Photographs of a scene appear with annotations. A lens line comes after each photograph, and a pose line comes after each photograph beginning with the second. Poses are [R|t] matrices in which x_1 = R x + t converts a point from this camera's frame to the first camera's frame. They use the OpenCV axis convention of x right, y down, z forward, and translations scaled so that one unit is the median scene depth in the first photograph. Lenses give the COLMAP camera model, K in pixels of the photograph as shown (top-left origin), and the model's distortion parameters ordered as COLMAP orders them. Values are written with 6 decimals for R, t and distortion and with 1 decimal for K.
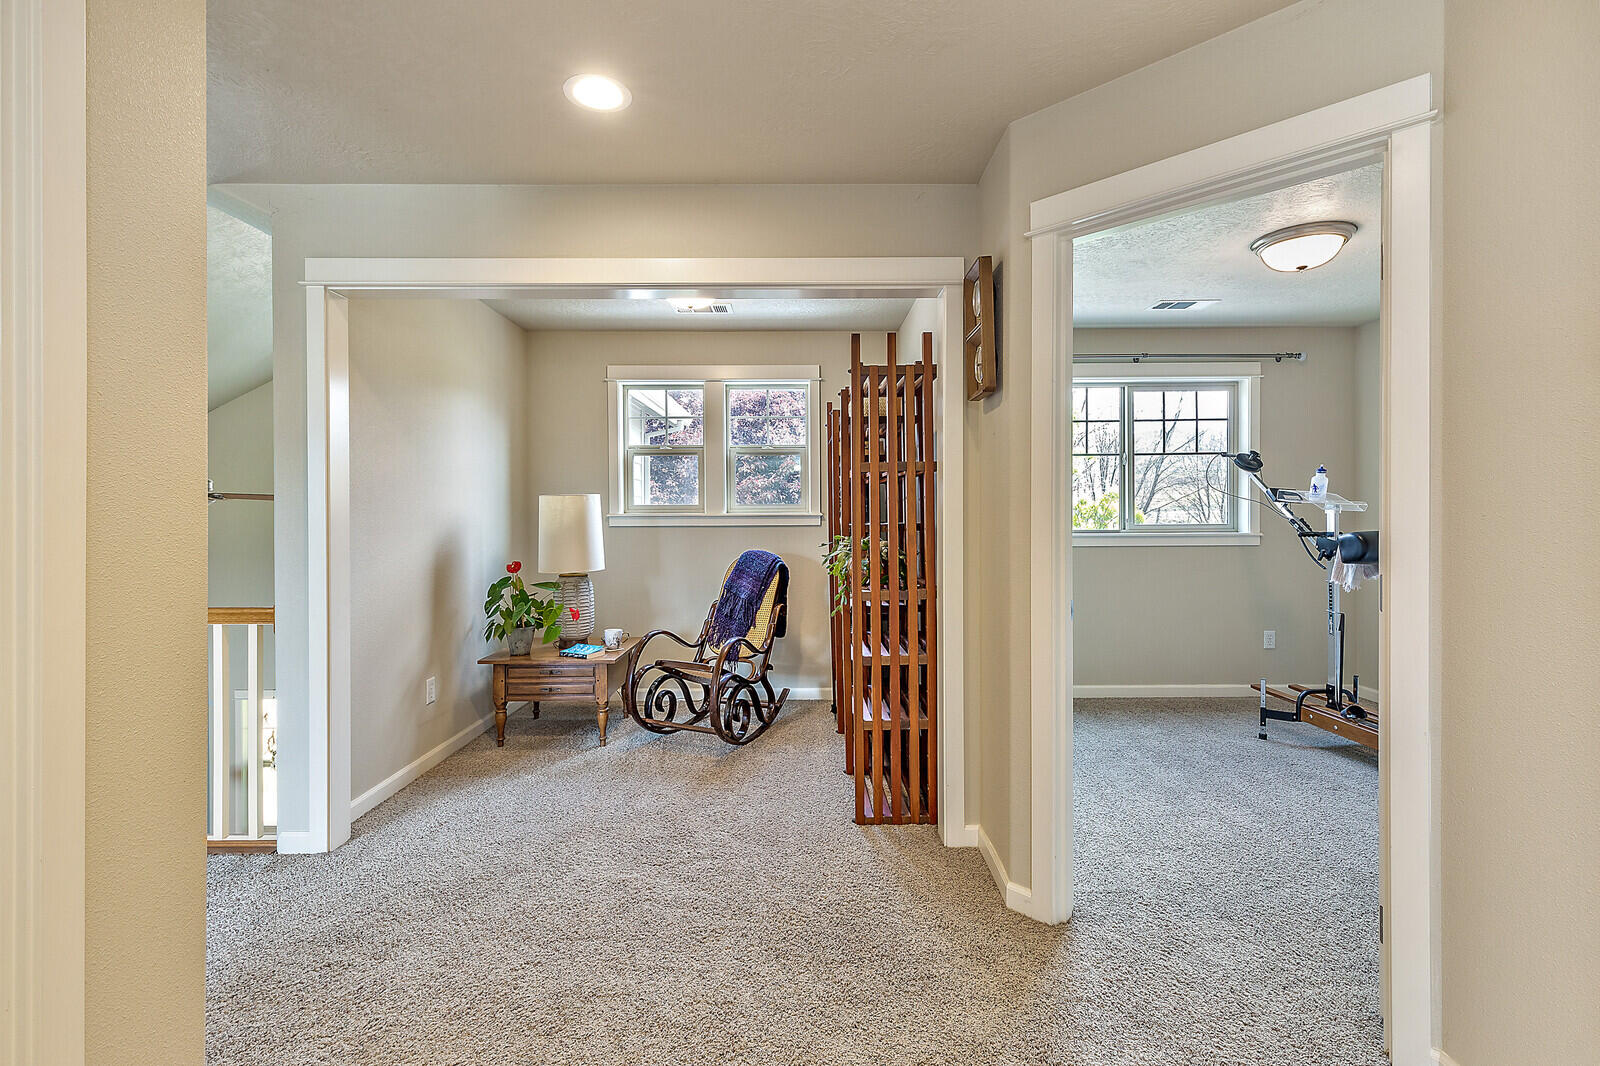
lens RADIAL K [[741.4, 0, 797.5], [0, 741.4, 518.3], [0, 0, 1]] dist [0.003166, 0.000622]
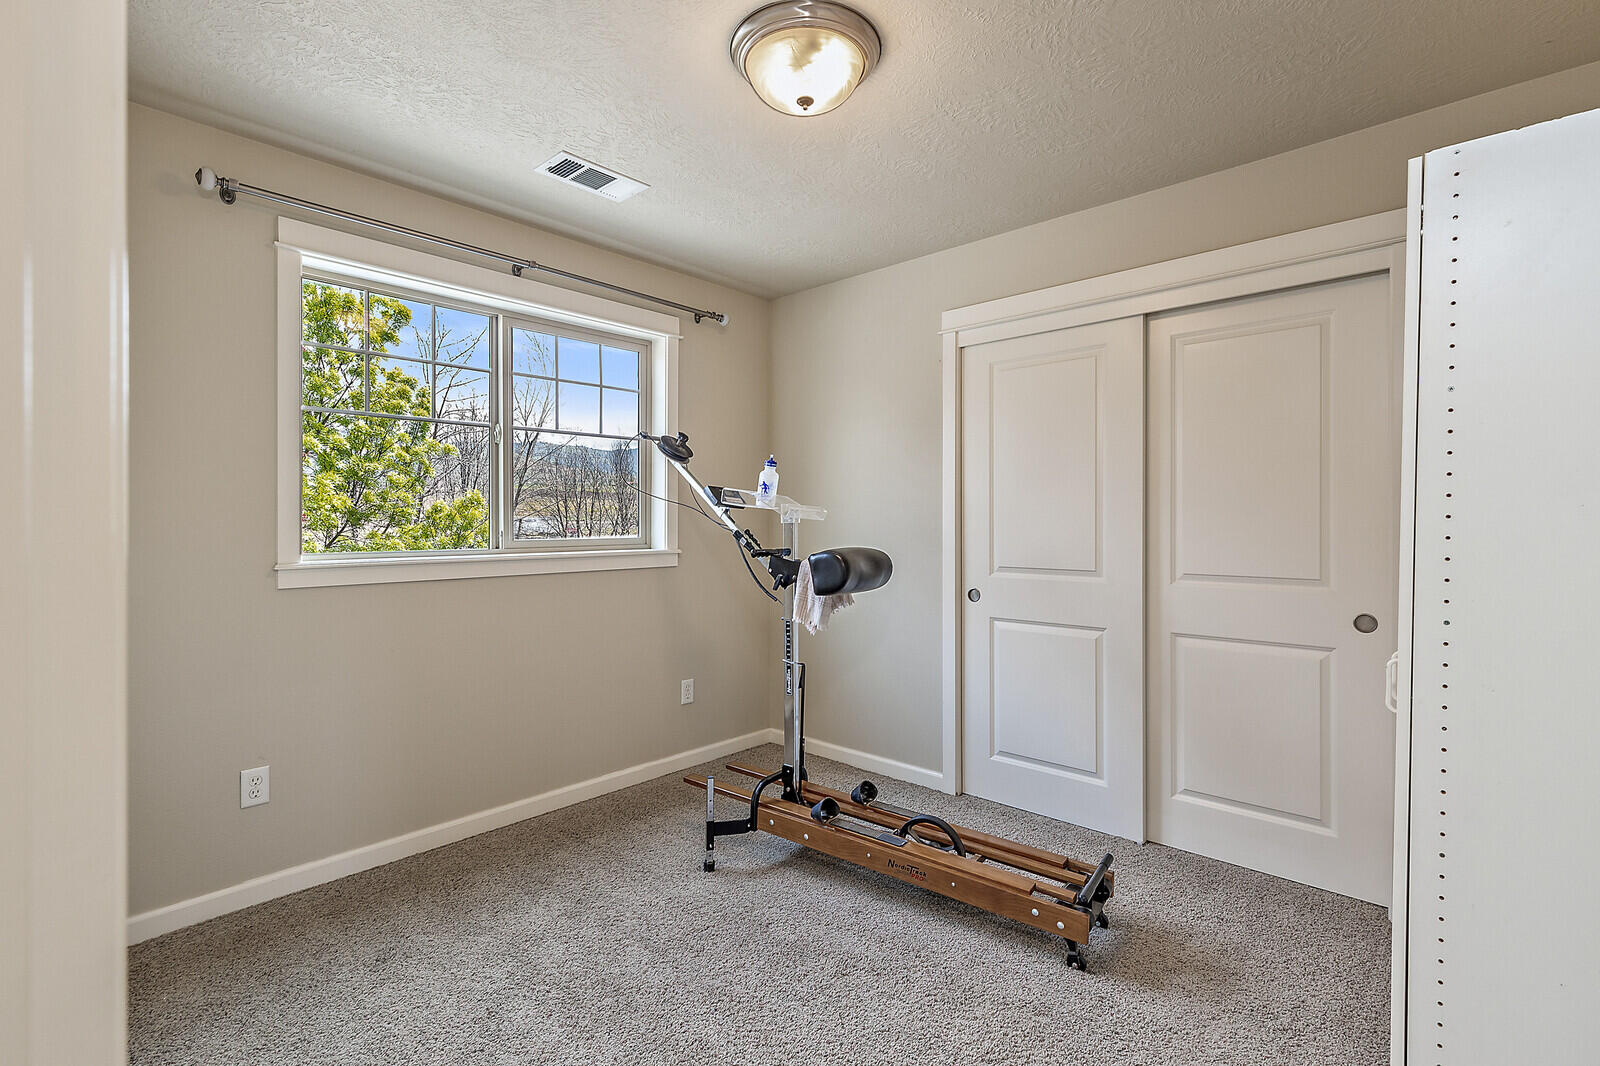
lens RADIAL K [[741.4, 0, 799.8], [0, 741.4, 523.8], [0, 0, 1]] dist [0.003166, 0.000622]
pose [[0.685890, 0.004194, 0.727693, 0.203937], [0.000638, 0.999980, -0.006364, -0.001089], [-0.727705, 0.004830, 0.685874, 0.487948]]
